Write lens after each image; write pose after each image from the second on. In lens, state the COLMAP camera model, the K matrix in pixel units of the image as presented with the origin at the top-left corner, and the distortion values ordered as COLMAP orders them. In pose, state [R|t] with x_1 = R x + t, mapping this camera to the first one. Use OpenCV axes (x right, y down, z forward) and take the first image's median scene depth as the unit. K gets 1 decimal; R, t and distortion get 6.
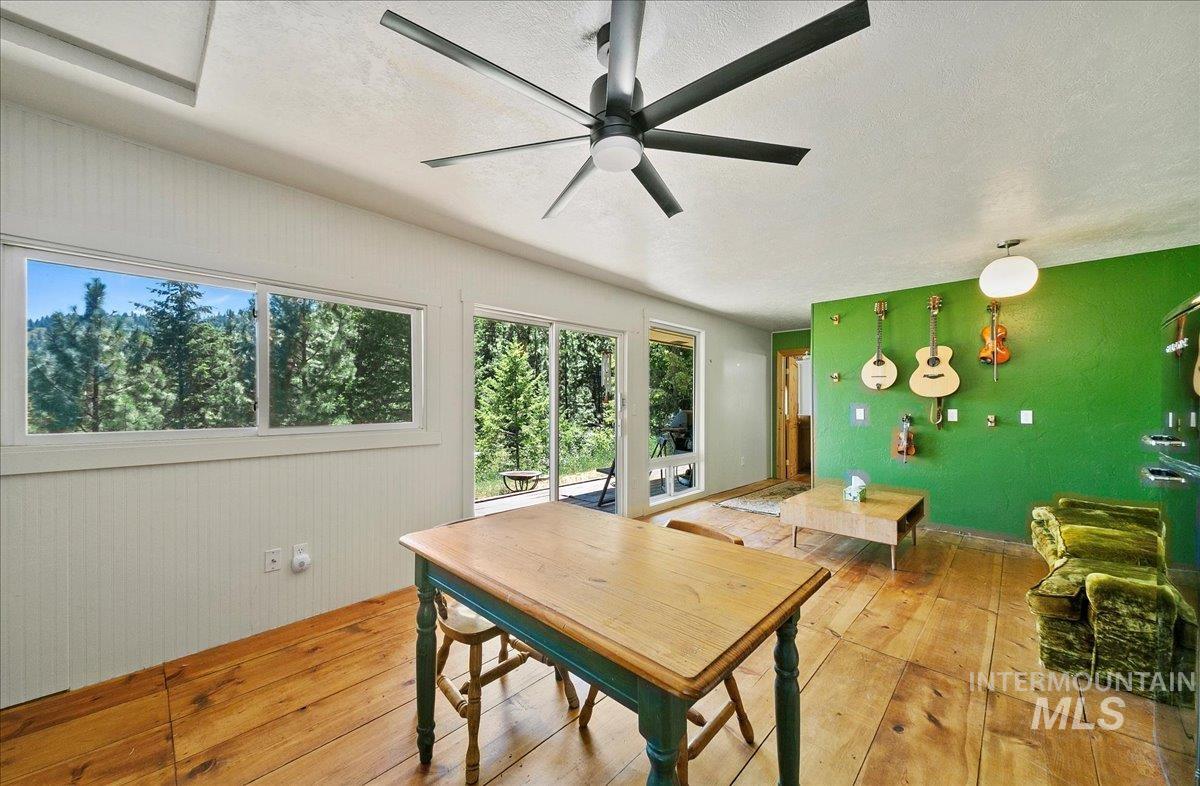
lens RADIAL K [[438.6, 0, 599.5], [0, 438.6, 399.7], [0, 0, 1]] dist [0.015873, -0.000110]
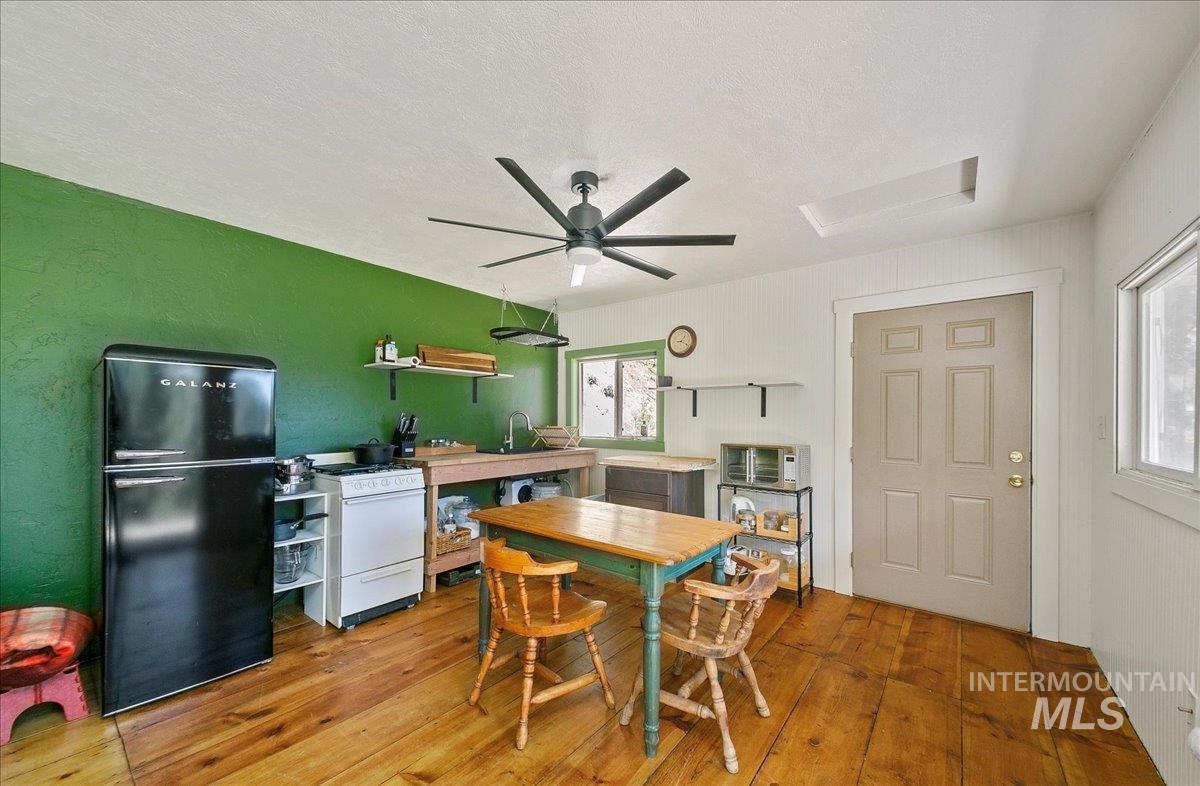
lens RADIAL K [[437.1, 0, 576.5], [0, 437.1, 430.9], [0, 0, 1]] dist [0.012911, -0.000091]
pose [[-0.997264, 0.002696, -0.073870, 0.103786], [0.002562, 0.999995, 0.001914, 0.012737], [0.073875, 0.001720, -0.997266, 1.762116]]
